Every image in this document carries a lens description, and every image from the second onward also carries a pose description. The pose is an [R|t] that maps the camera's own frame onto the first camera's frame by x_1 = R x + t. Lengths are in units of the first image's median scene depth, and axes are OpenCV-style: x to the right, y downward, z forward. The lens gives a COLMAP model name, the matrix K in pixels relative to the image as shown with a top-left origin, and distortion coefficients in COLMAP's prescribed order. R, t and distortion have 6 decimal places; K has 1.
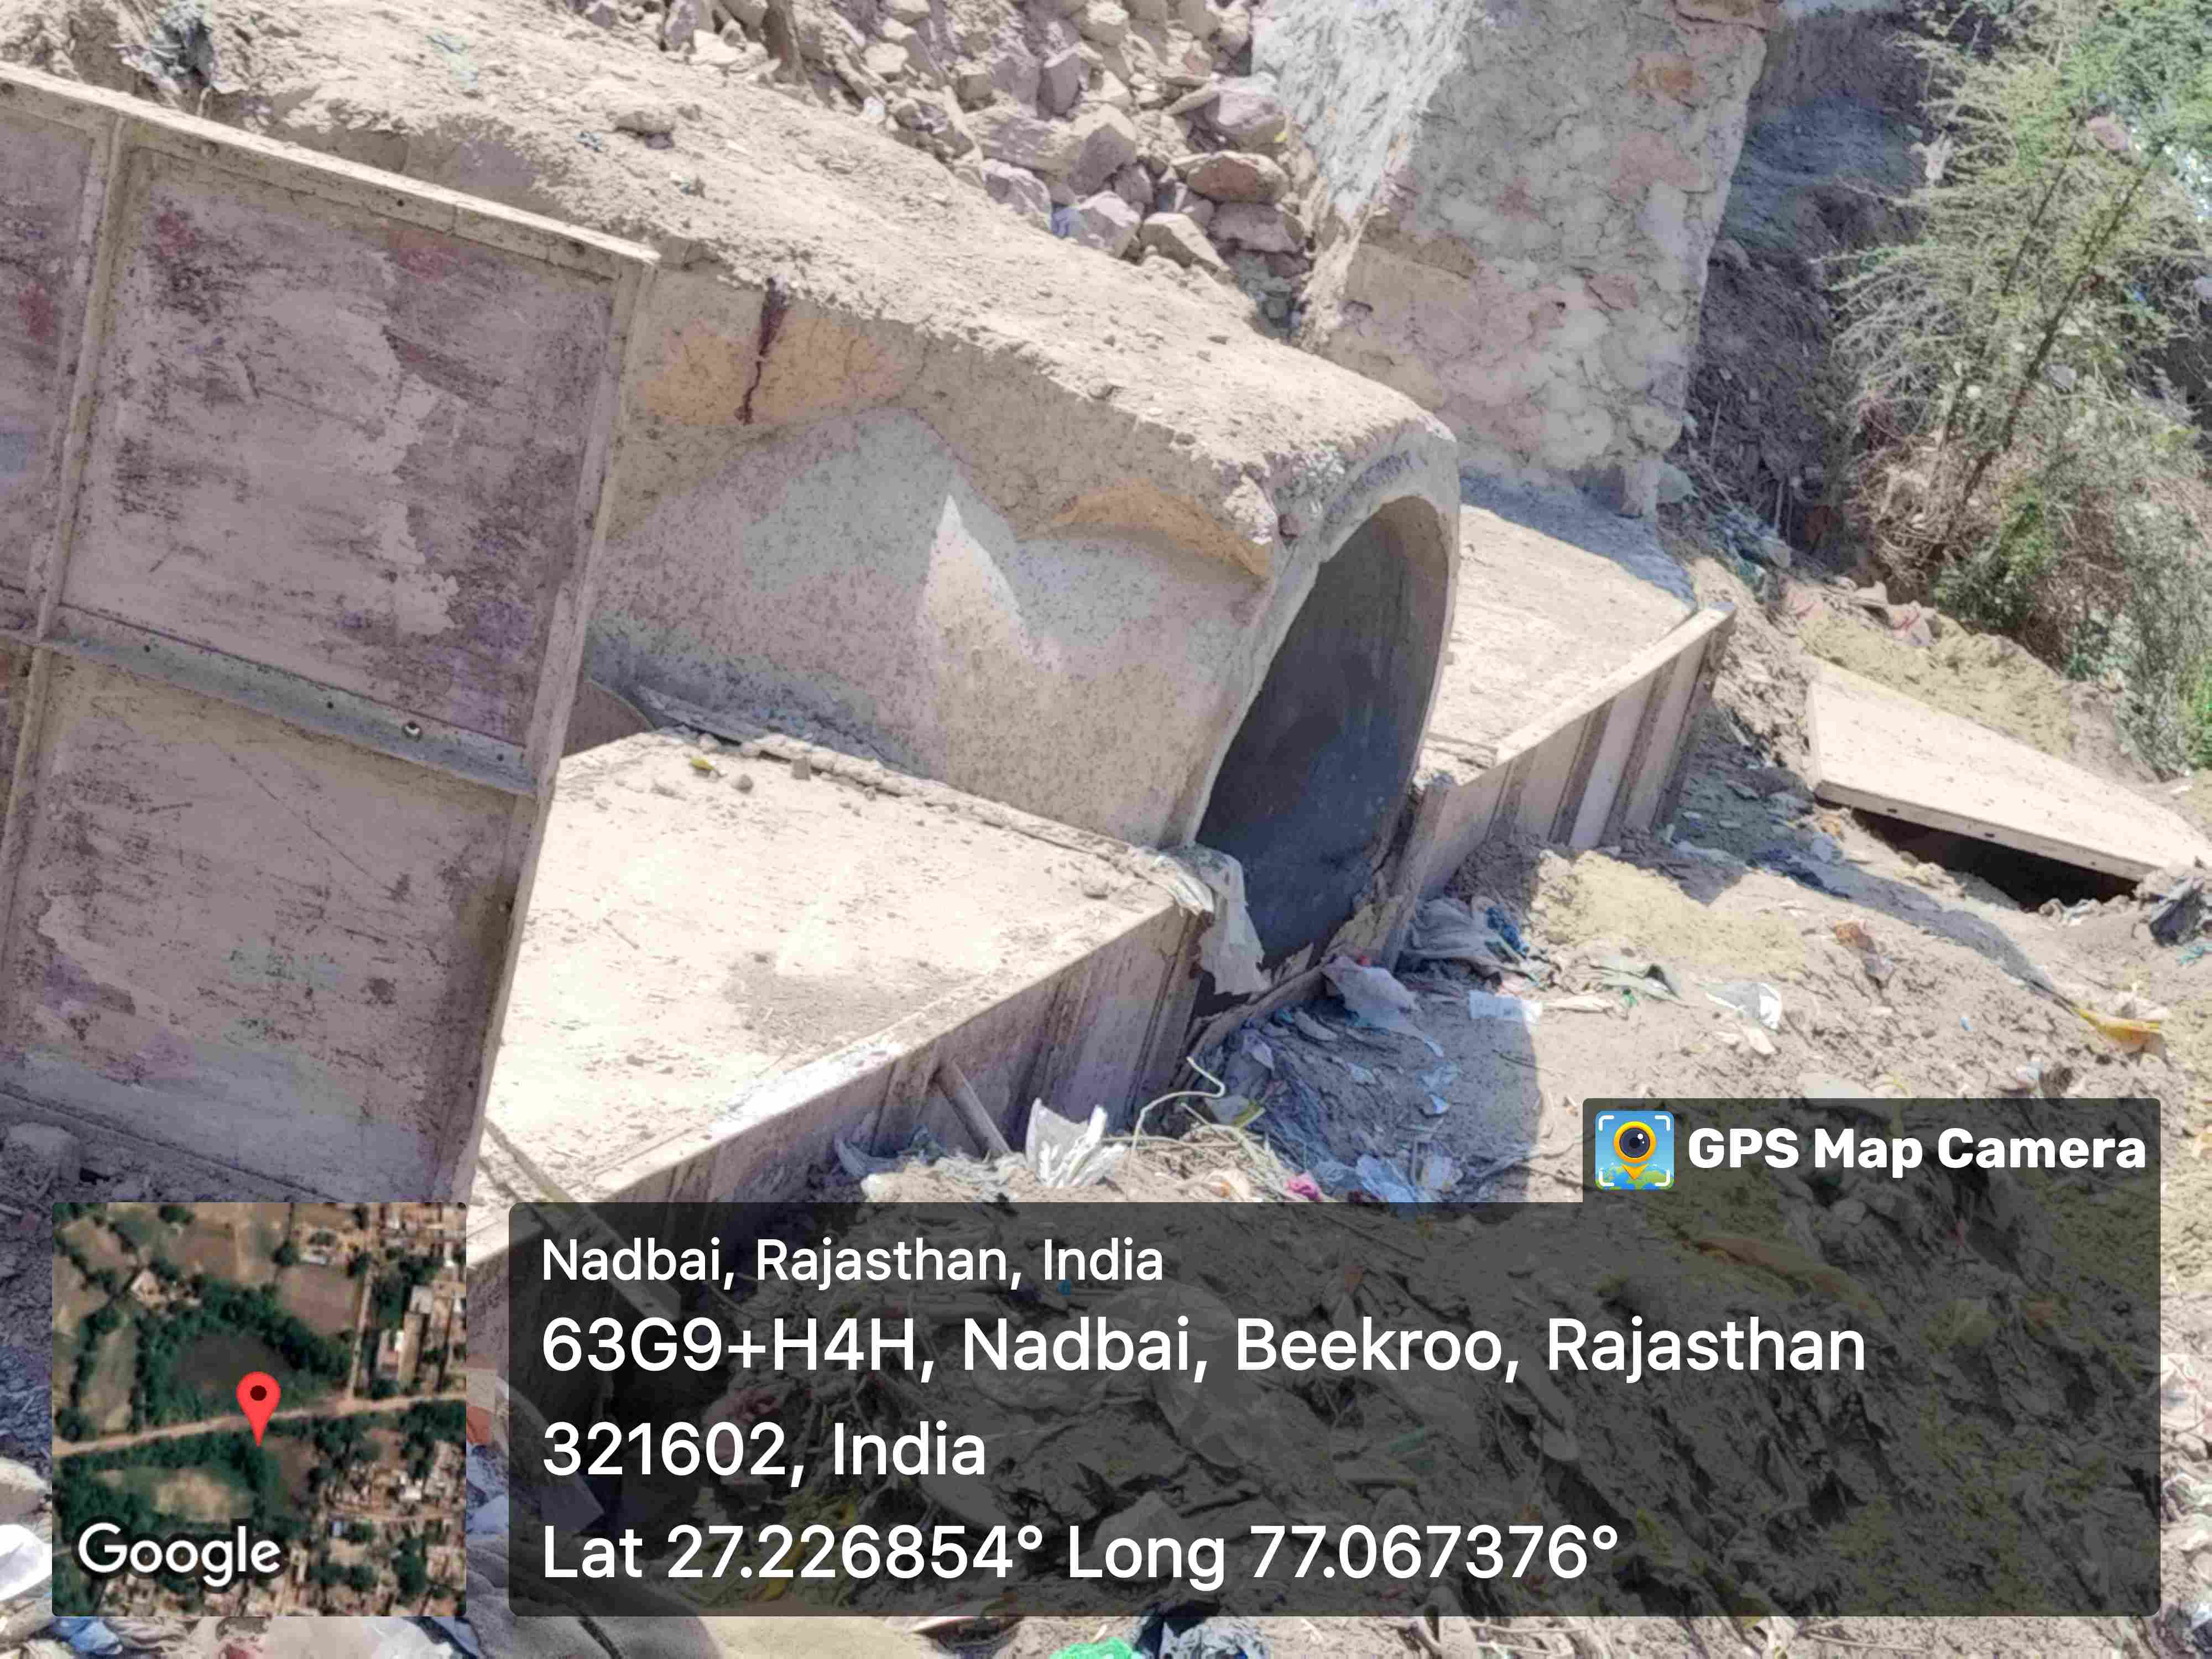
lens RADIAL K [[4303.9, 0, 1123.5], [0, 4303.9, 851.0], [0, 0, 1]] dist [0.290982, -1.307473]
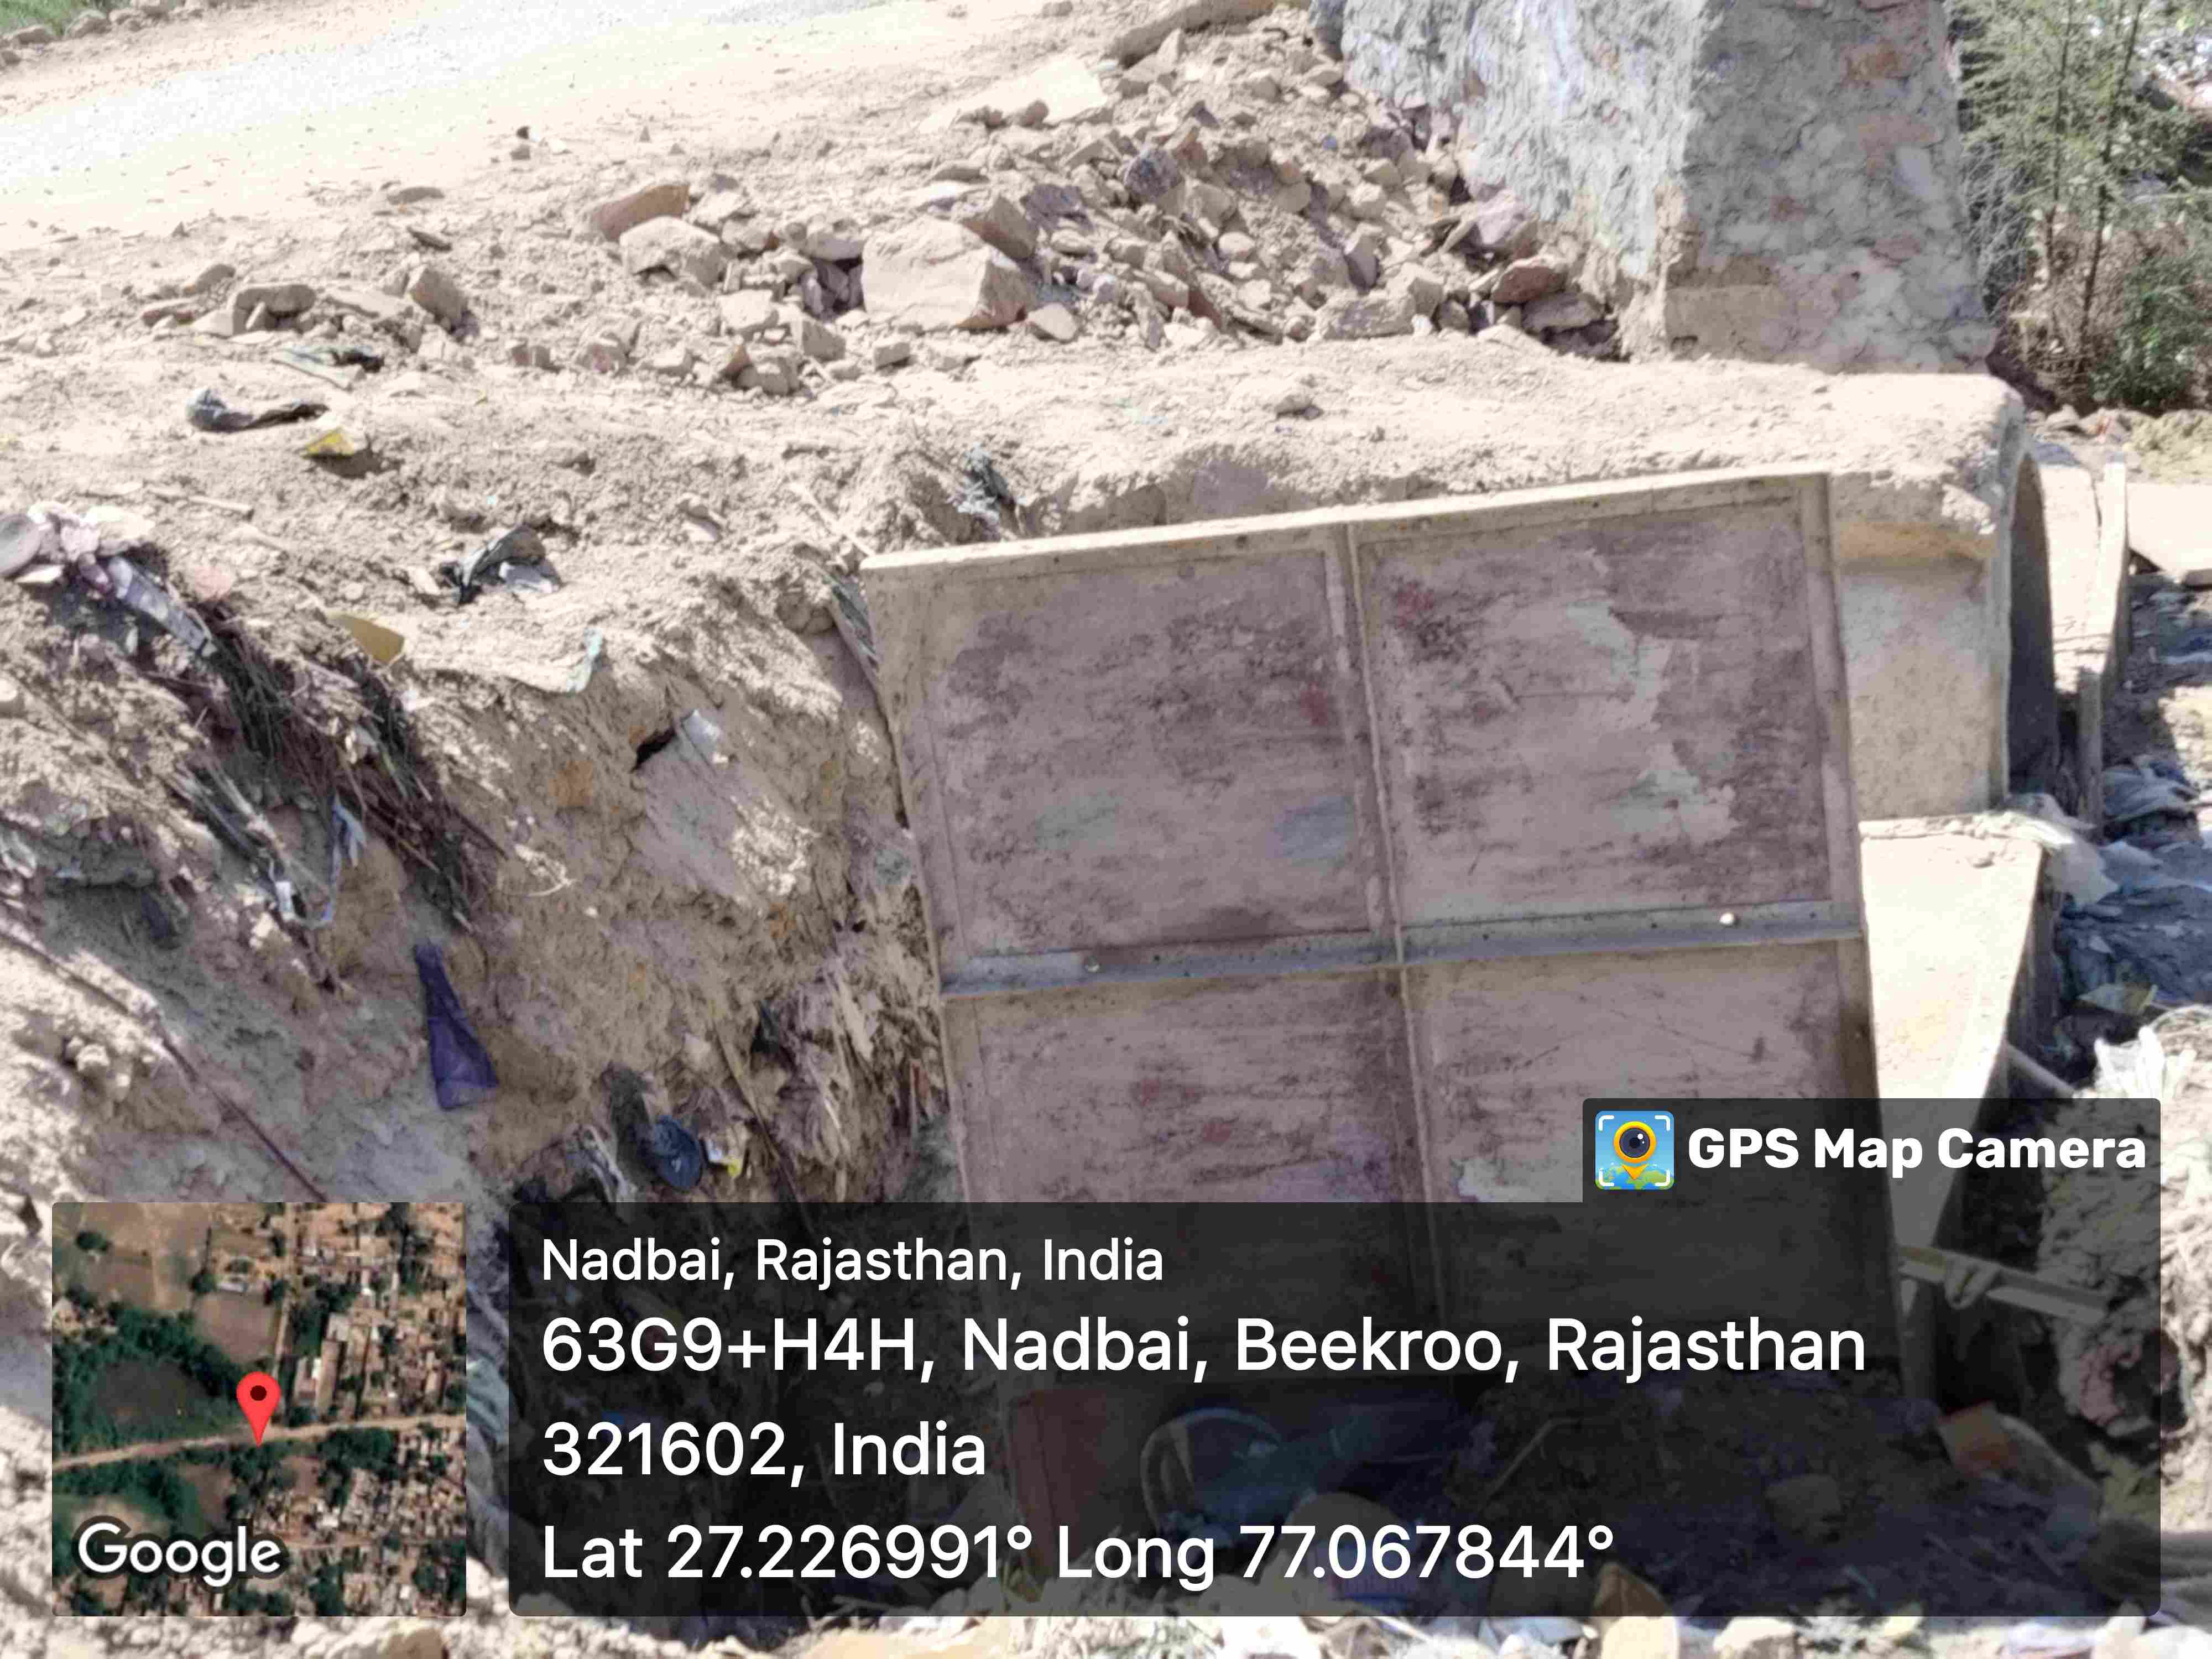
lens RADIAL K [[3608.8, 0, 1106.0], [0, 3608.8, 829.5], [0, 0, 1]] dist [0.238084, -0.836065]
pose [[0.931635, -0.362967, -0.017653, -0.170868], [0.362613, 0.931717, -0.020375, -0.053261], [0.023843, 0.012580, 0.999637, 0.006739]]
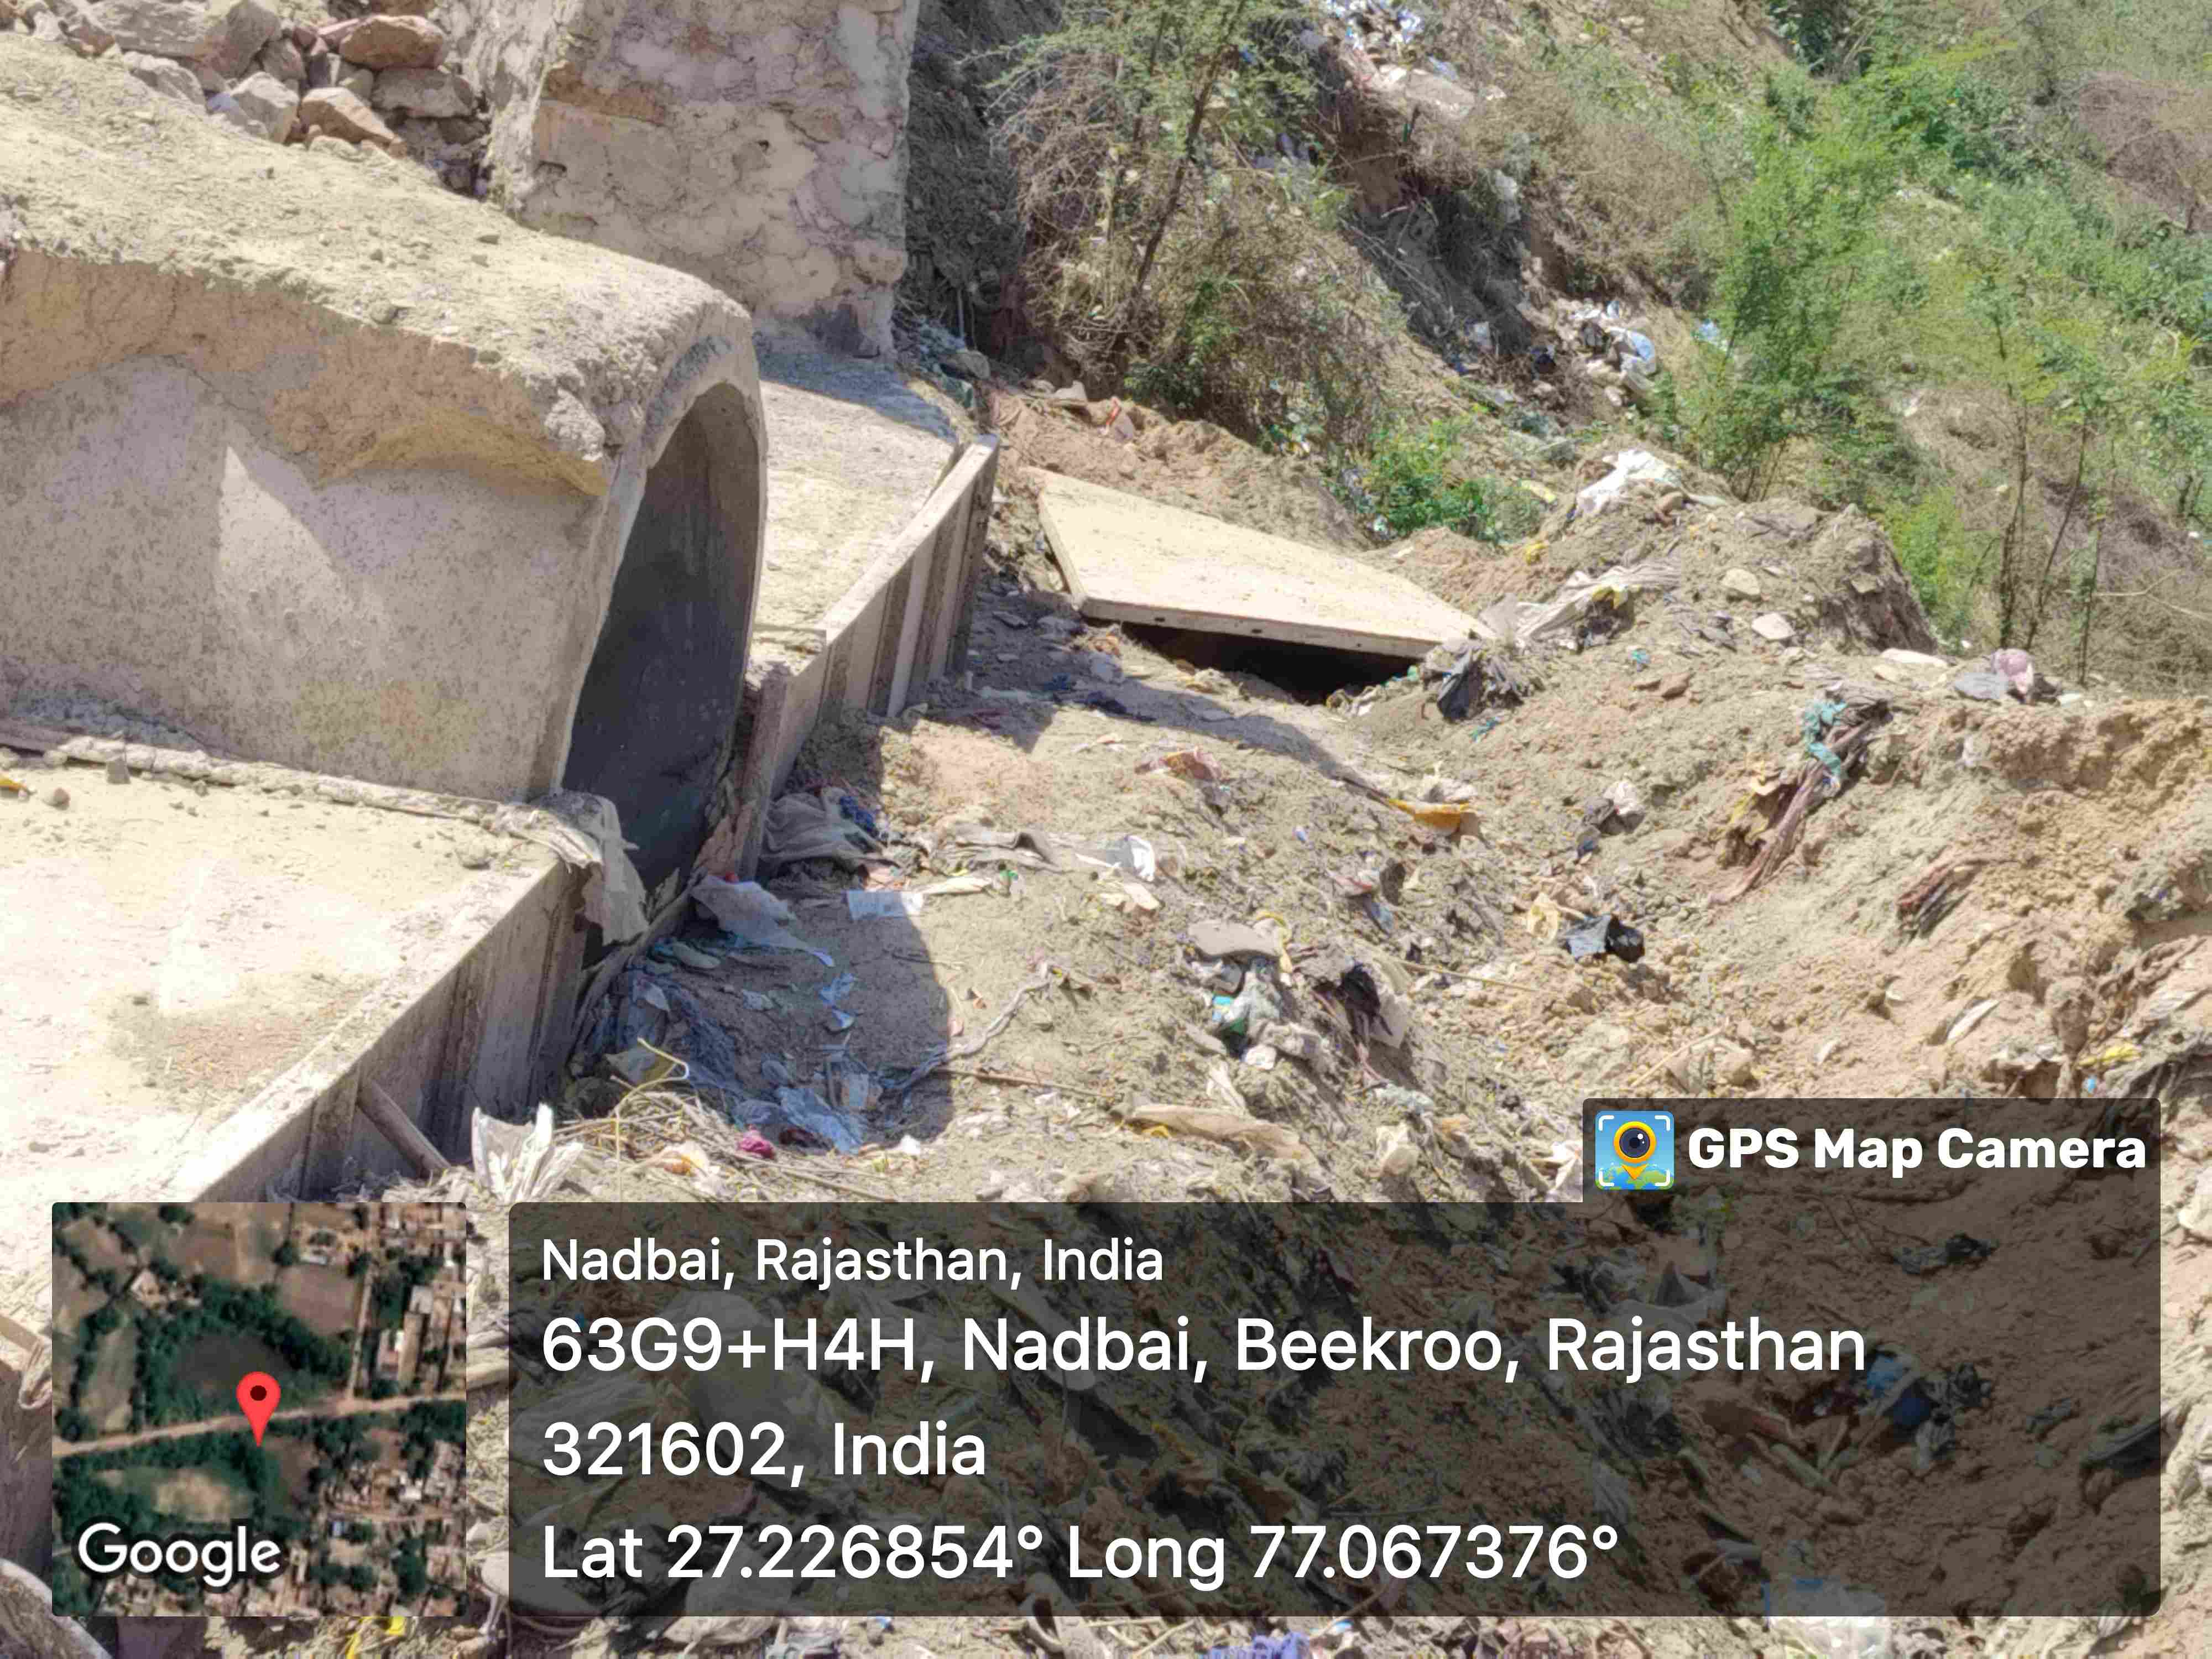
lens RADIAL K [[4303.9, 0, 1123.5], [0, 4303.9, 851.0], [0, 0, 1]] dist [0.290982, -1.307473]
pose [[0.969900, -0.145986, 0.194892, -0.043078], [0.136919, 0.988807, 0.059286, -0.023691], [-0.201366, -0.030817, 0.979031, 0.054228]]
